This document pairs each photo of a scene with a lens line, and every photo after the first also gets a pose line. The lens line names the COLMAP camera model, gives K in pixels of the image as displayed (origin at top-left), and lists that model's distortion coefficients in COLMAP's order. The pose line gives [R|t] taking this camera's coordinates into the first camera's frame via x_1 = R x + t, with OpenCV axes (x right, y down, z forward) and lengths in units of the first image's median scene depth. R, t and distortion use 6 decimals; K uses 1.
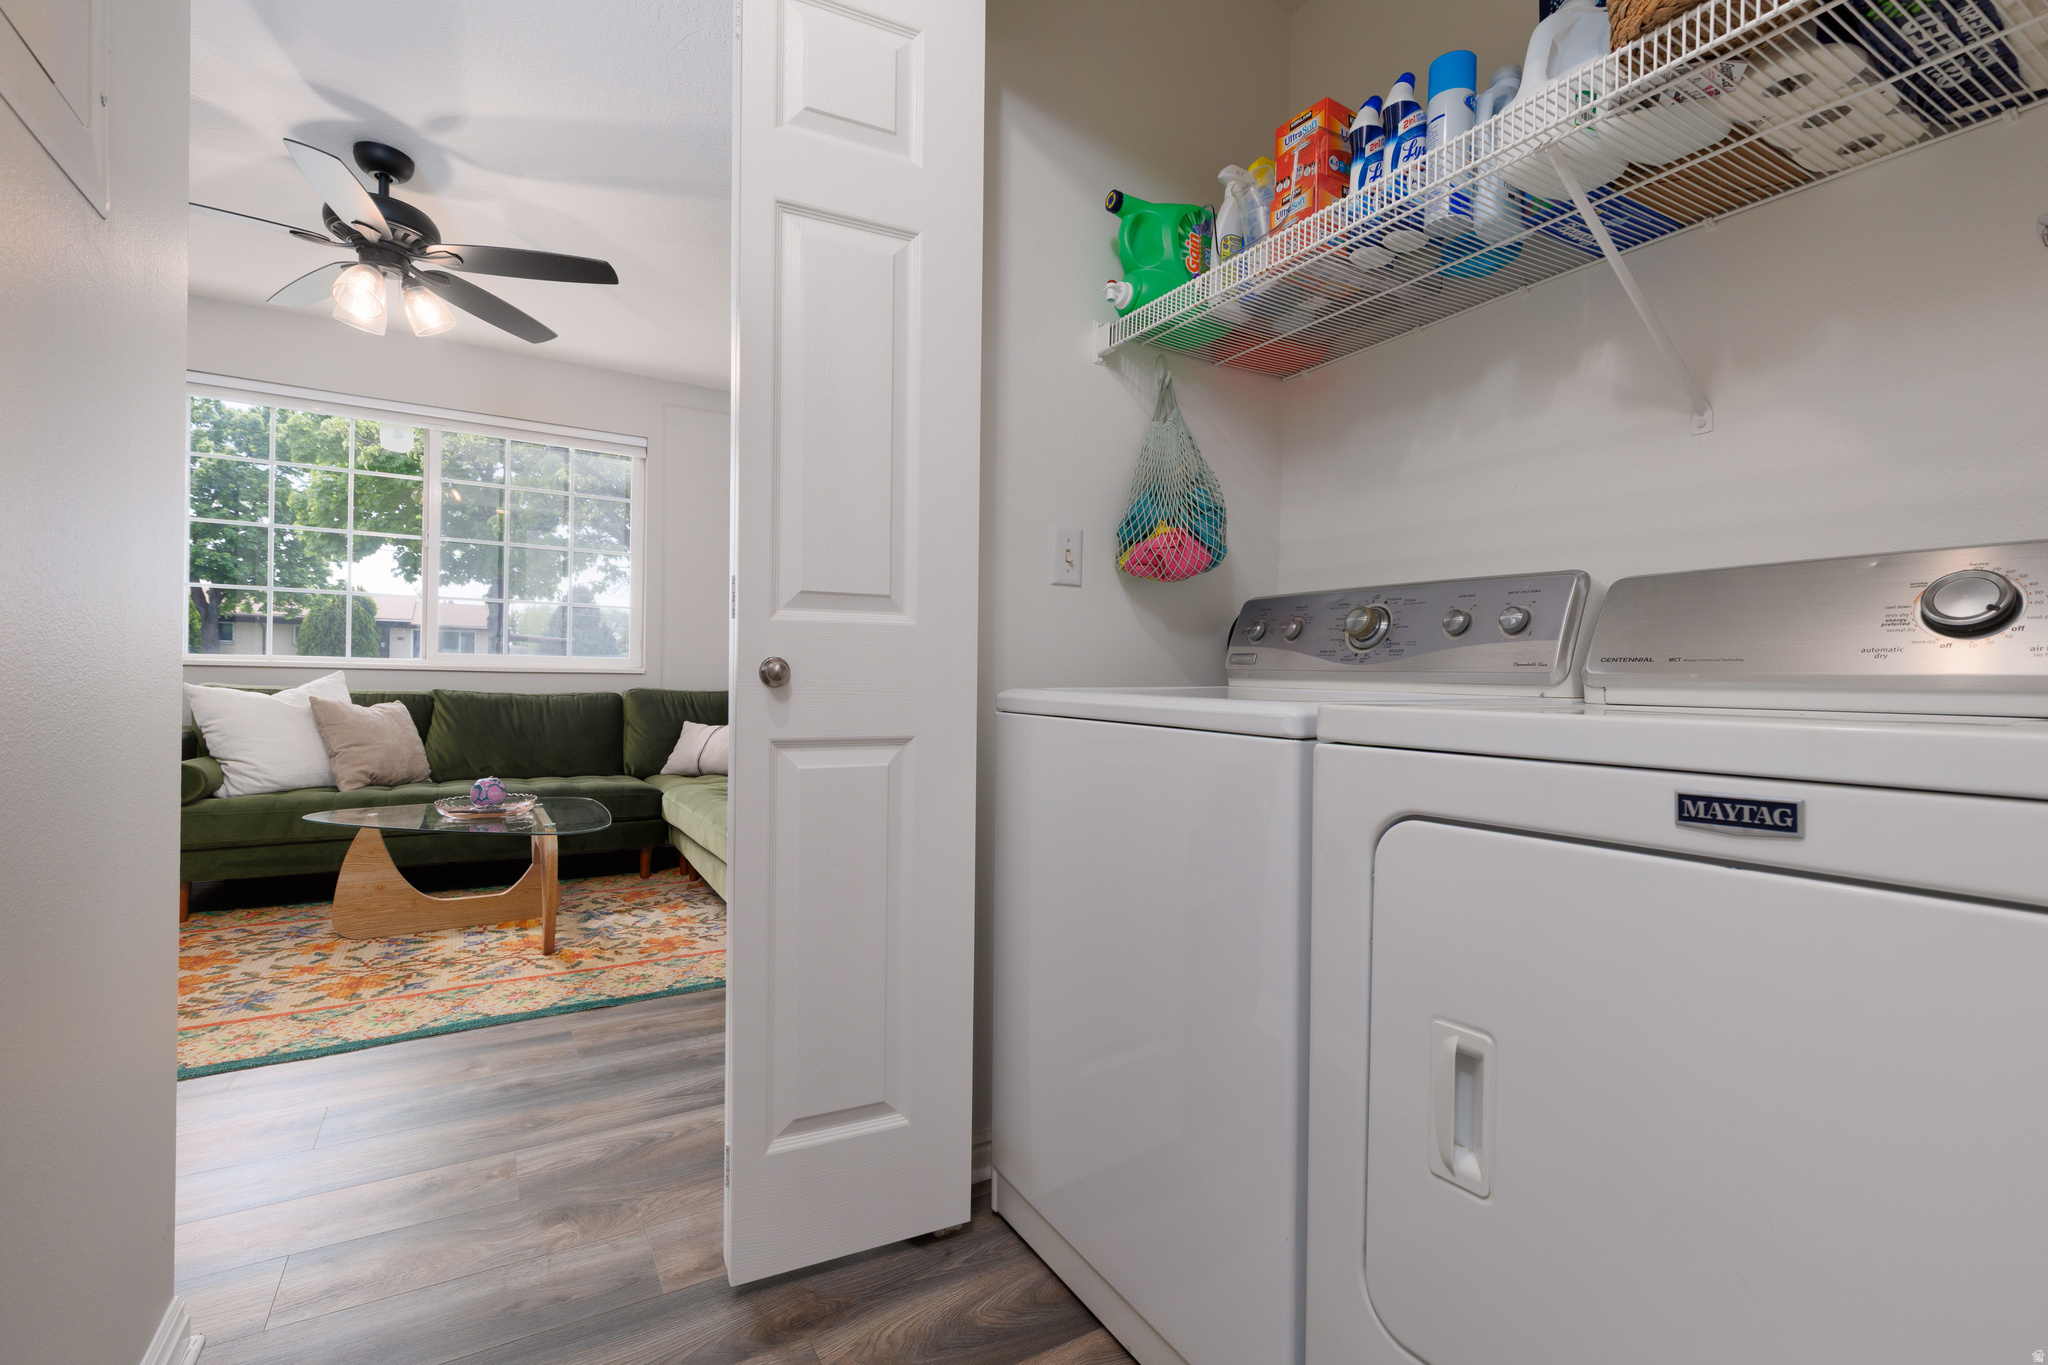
lens RADIAL K [[907.4, 0, 1032.2], [0, 907.4, 684.2], [0, 0, 1]] dist [0.004660, -0.001307]
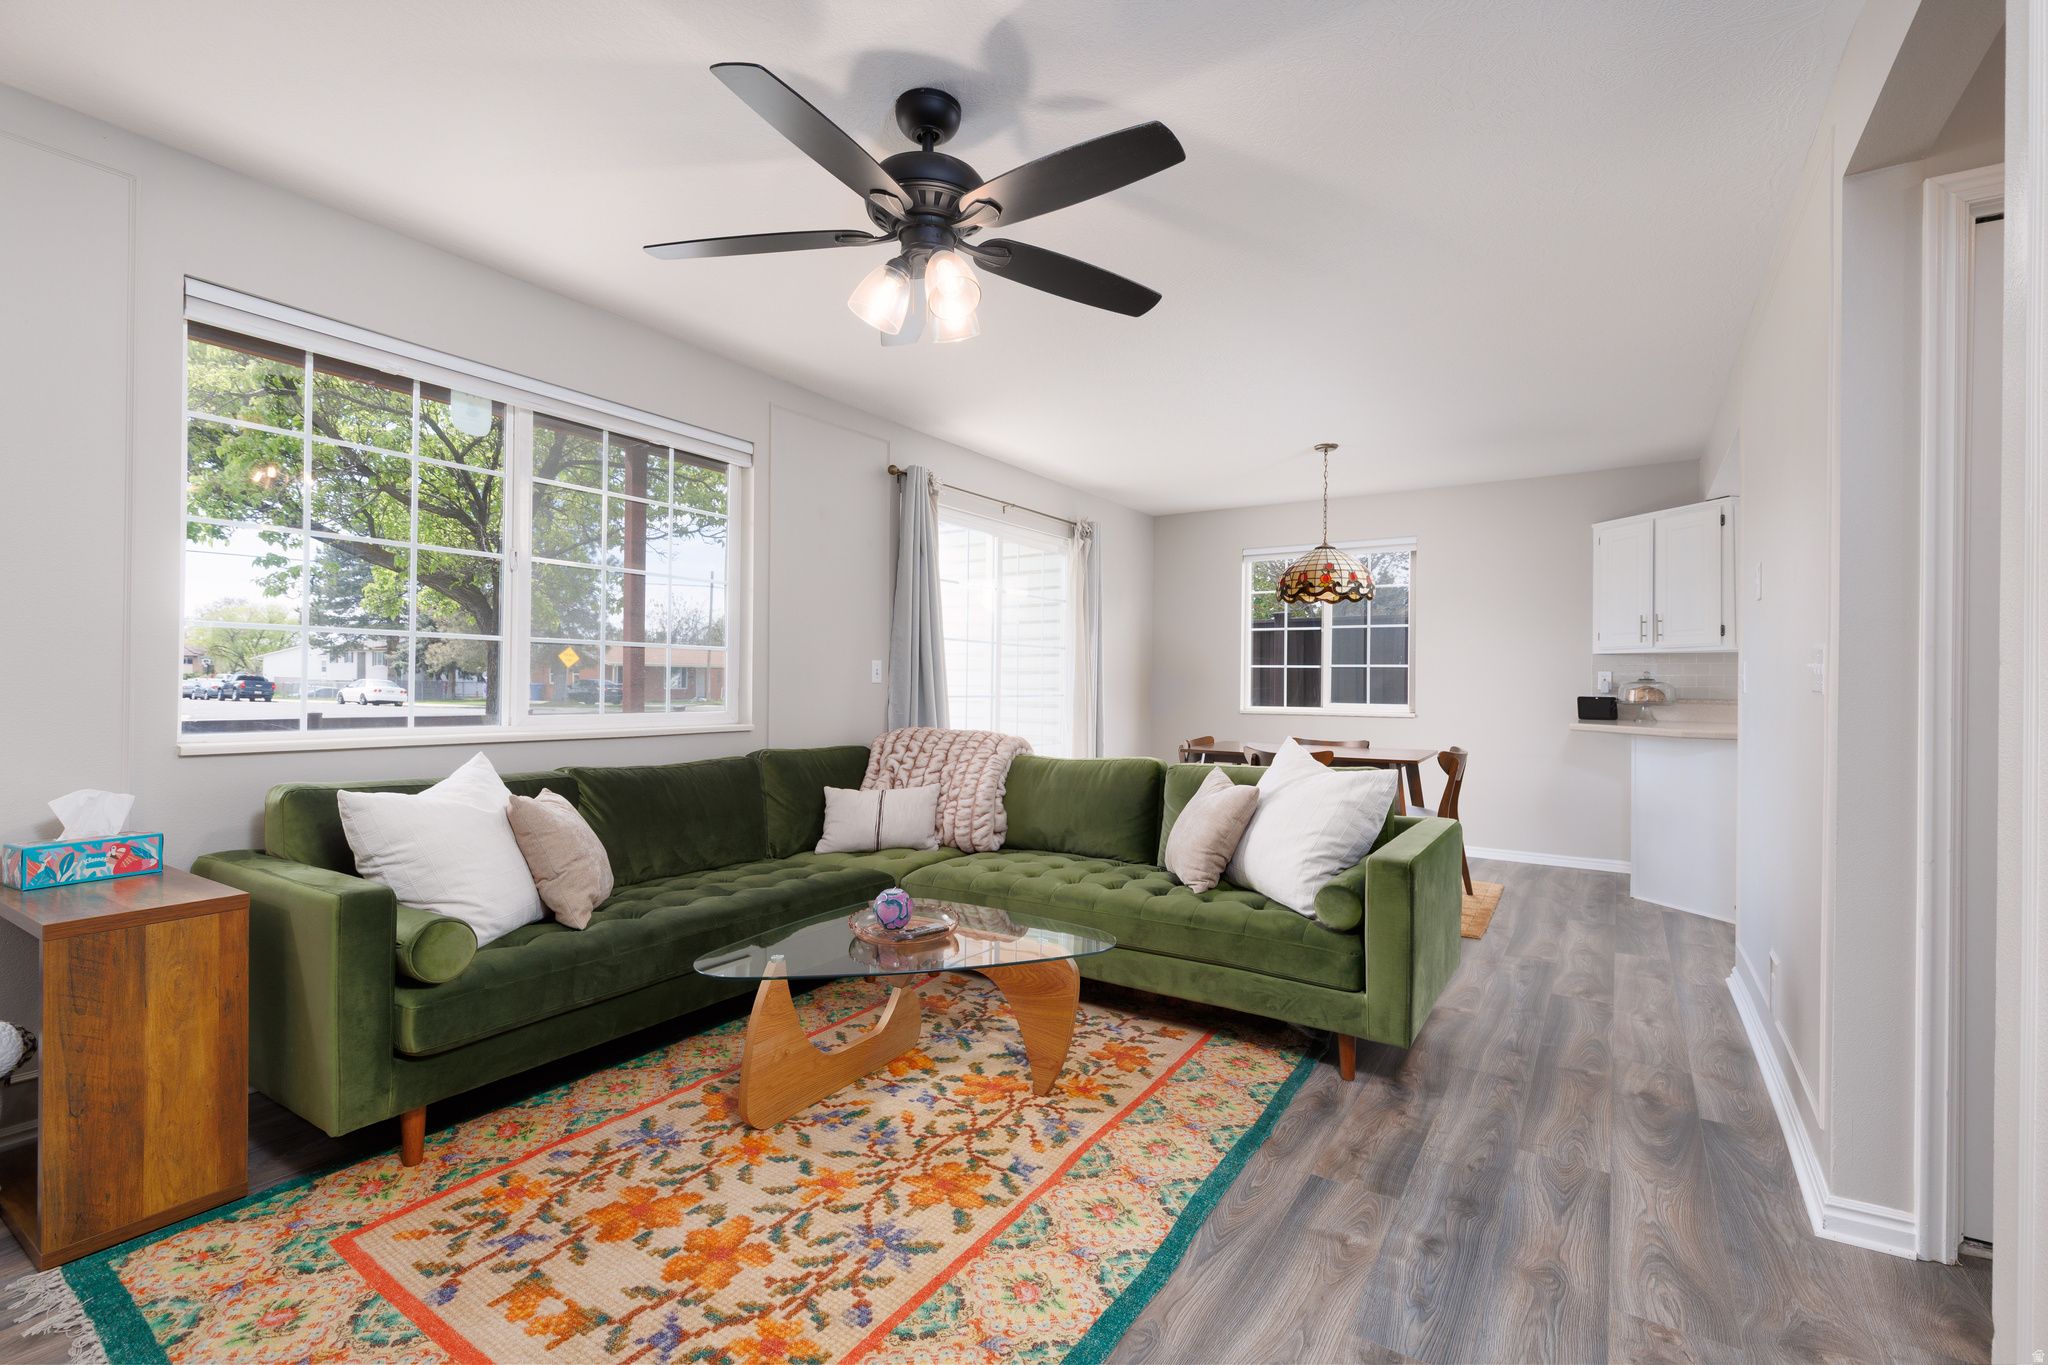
lens RADIAL K [[907.4, 0, 1032.1], [0, 907.4, 678.0], [0, 0, 1]] dist [0.004660, -0.001307]
pose [[0.897675, -0.003996, 0.440640, -1.010673], [0.008277, 0.999935, -0.007793, -0.089388], [-0.440581, 0.010642, 0.897650, 0.276845]]
